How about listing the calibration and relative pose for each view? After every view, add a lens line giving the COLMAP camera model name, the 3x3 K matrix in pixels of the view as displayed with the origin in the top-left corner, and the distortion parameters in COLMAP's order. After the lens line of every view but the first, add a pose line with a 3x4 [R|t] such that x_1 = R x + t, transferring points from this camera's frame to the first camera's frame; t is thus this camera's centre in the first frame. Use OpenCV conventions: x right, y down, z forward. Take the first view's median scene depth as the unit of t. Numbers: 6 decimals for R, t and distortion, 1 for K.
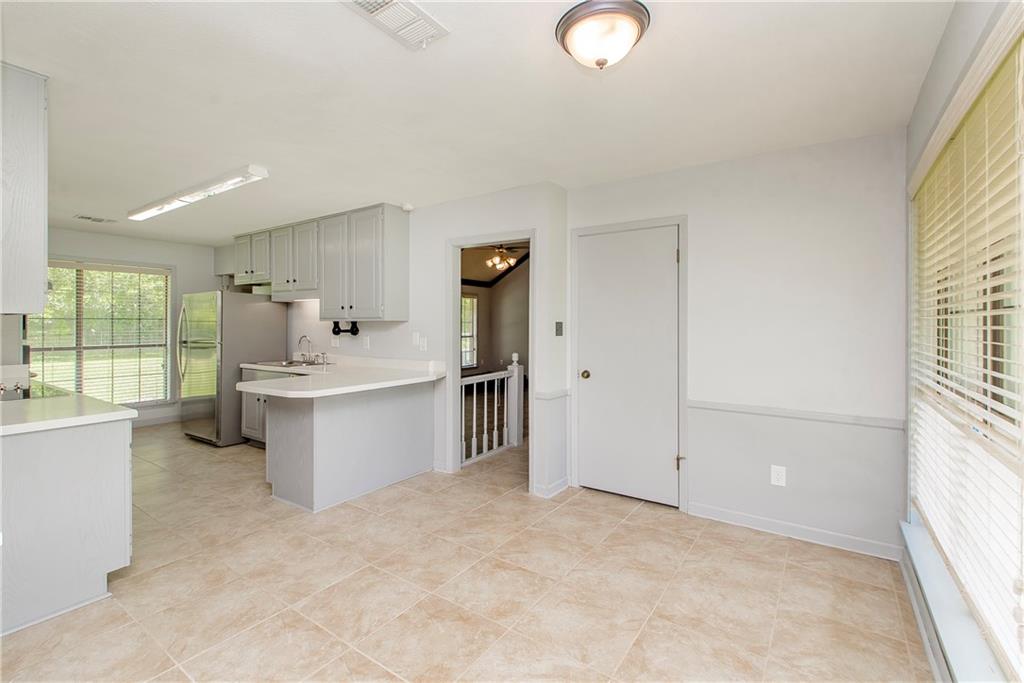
lens RADIAL K [[446.8, 0, 499.8], [0, 446.8, 321.5], [0, 0, 1]] dist [0.003578, 0.000172]
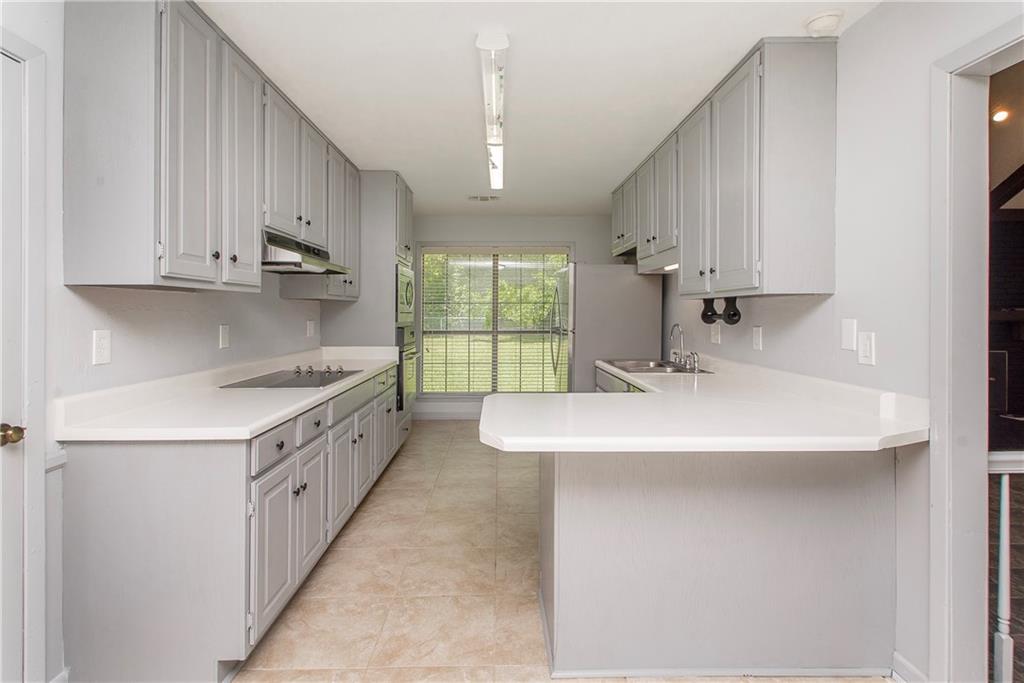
lens RADIAL K [[514.1, 0, 504.3], [0, 514.1, 307.5], [0, 0, 1]] dist [0.016620, -0.000483]
pose [[0.586983, -0.008957, -0.809550, 0.020400], [0.007883, 0.999955, -0.005348, 0.016346], [0.809561, -0.003242, 0.587027, 0.530907]]
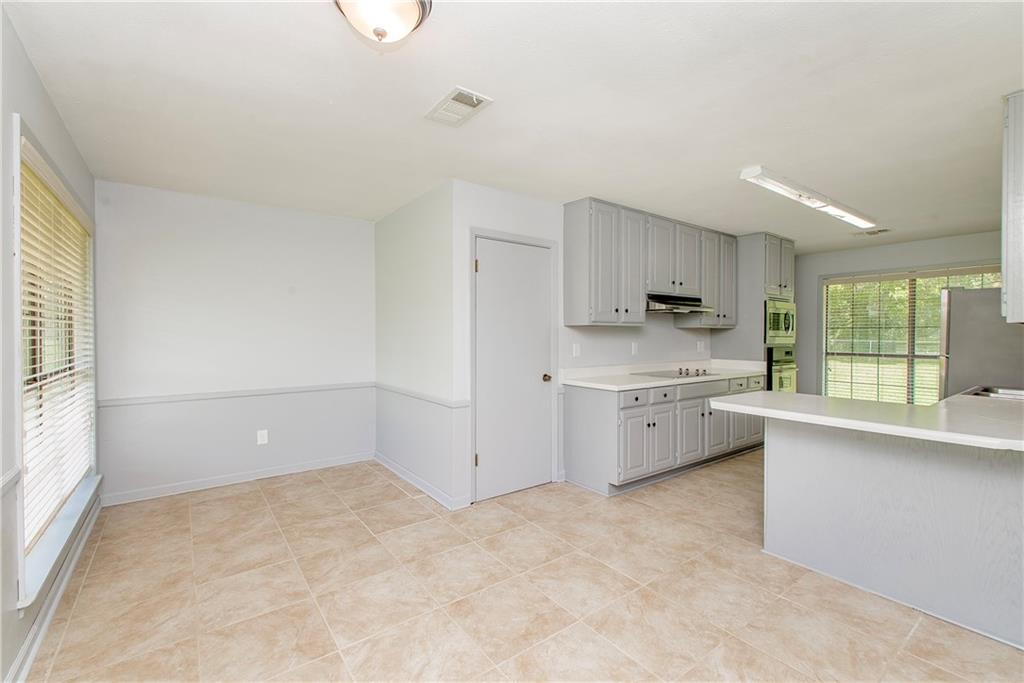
lens RADIAL K [[438.5, 0, 519.3], [0, 438.5, 338.1], [0, 0, 1]] dist [0.015765, -0.000132]
pose [[-0.286157, 0.009654, -0.958134, 0.449954], [0.003207, 0.999953, 0.009118, 0.009767], [0.958177, -0.000463, -0.286175, 0.684842]]
